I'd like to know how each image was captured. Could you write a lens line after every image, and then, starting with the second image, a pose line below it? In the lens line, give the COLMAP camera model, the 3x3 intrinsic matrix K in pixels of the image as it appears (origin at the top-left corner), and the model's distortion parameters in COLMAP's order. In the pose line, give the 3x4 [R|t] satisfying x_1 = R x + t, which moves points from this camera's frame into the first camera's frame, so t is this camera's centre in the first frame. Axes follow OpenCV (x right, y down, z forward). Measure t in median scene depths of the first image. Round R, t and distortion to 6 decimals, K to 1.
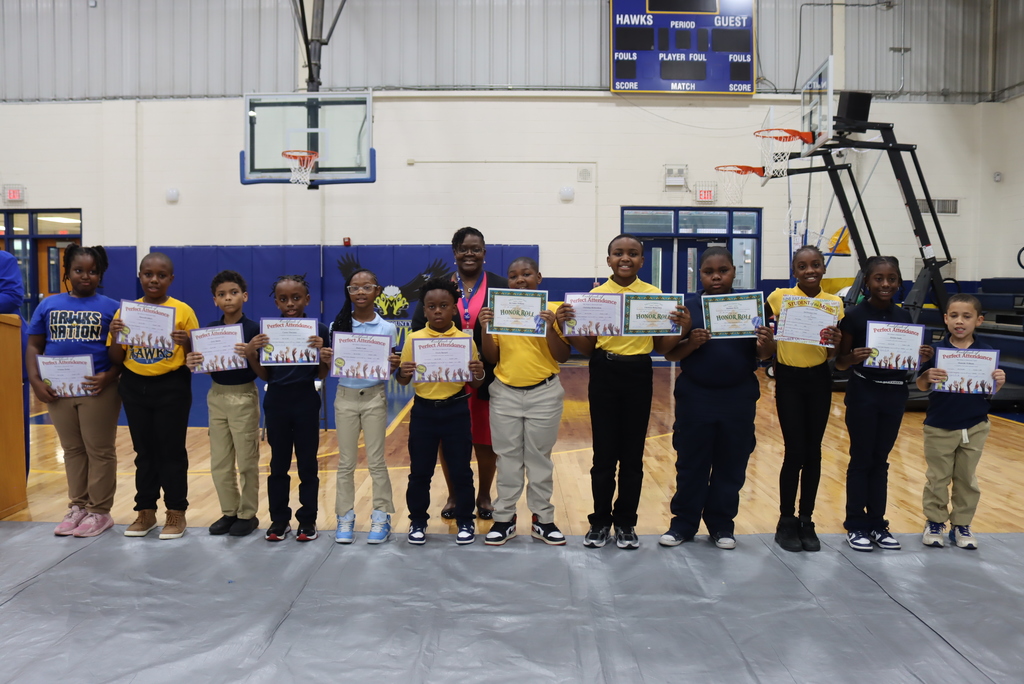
lens RADIAL K [[855.7, 0, 500.5], [0, 855.7, 343.4], [0, 0, 1]] dist [-0.151968, 0.131123]
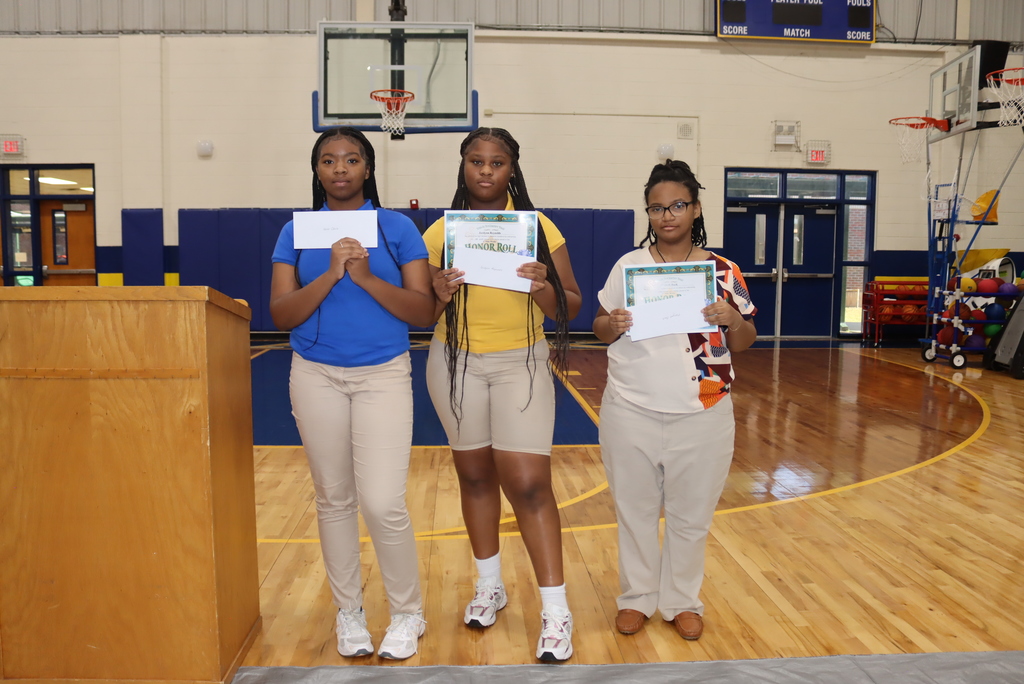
lens RADIAL K [[851.7, 0, 500.8], [0, 851.7, 342.9], [0, 0, 1]] dist [-0.152520, 0.133655]
pose [[0.998145, -0.004752, 0.060700, -0.148416], [0.002750, 0.999451, 0.033017, -0.007462], [-0.060824, -0.032789, 0.997610, 0.135748]]
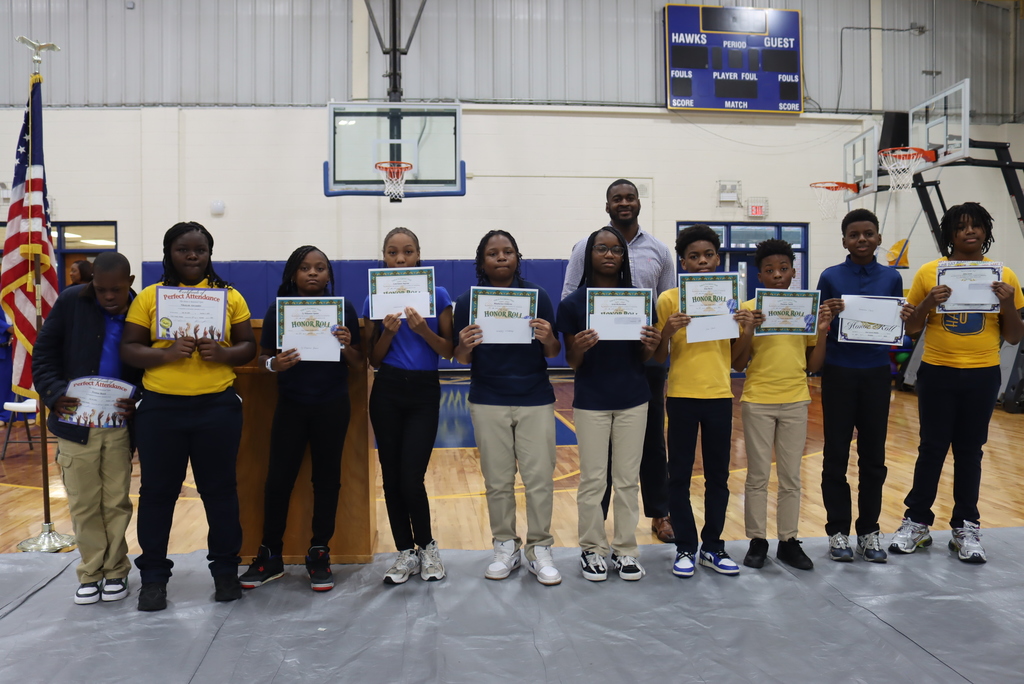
lens RADIAL K [[862.8, 0, 501.0], [0, 862.8, 340.9], [0, 0, 1]] dist [-0.144660, 0.125165]
pose [[0.994051, -0.013764, 0.108043, -0.182030], [0.016328, 0.999605, -0.022884, 0.001557], [-0.107685, 0.024512, 0.993883, 0.010110]]
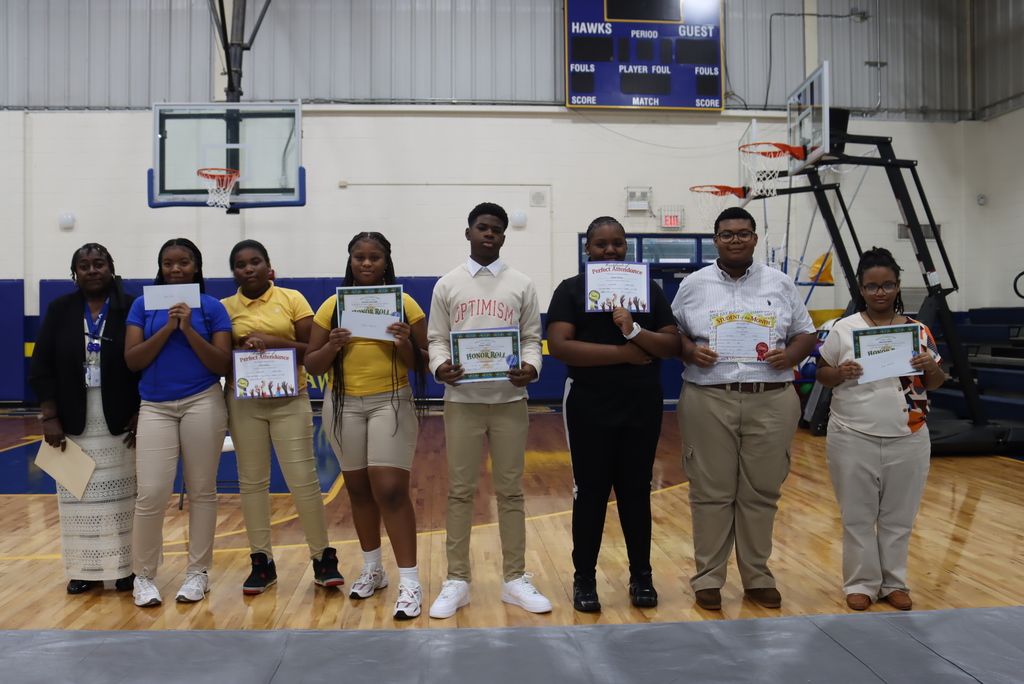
lens RADIAL K [[925.0, 0, 503.2], [0, 925.0, 341.8], [0, 0, 1]] dist [-0.139933, 0.127404]
pose [[0.996703, -0.009635, 0.080561, -0.018026], [0.013574, 0.998732, -0.048484, -0.000508], [-0.079992, 0.049418, 0.995570, 0.040384]]
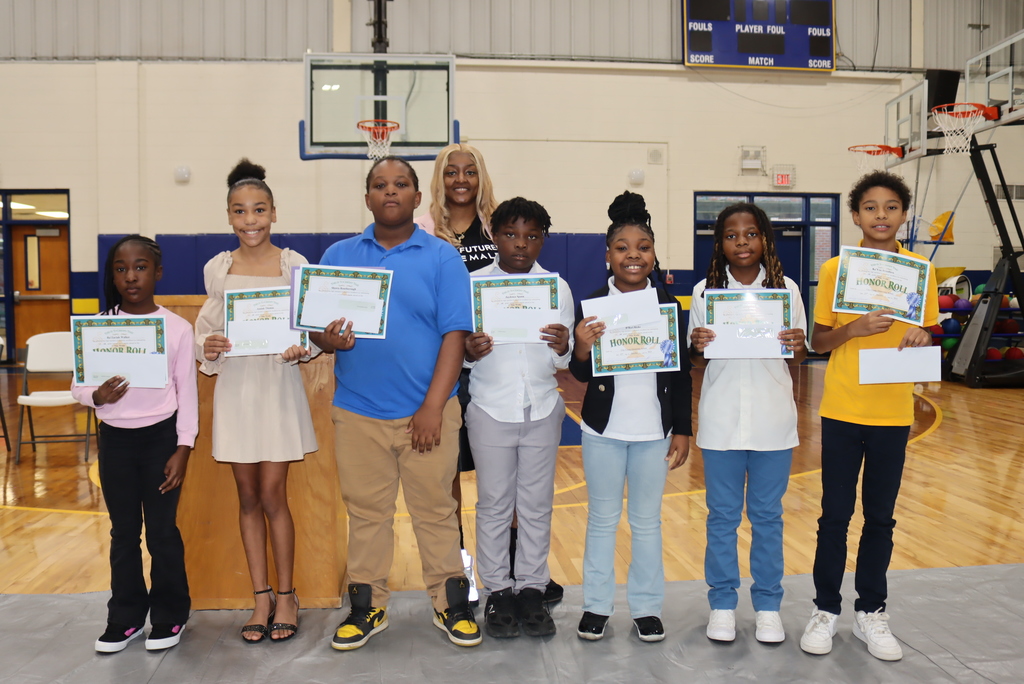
lens RADIAL K [[909.0, 0, 500.6], [0, 909.0, 339.9], [0, 0, 1]] dist [-0.138749, 0.126787]
pose [[0.993560, -0.013551, 0.112497, -0.178676], [0.014168, 0.999889, -0.004687, 0.000313], [-0.112421, 0.006251, 0.993641, 0.062976]]
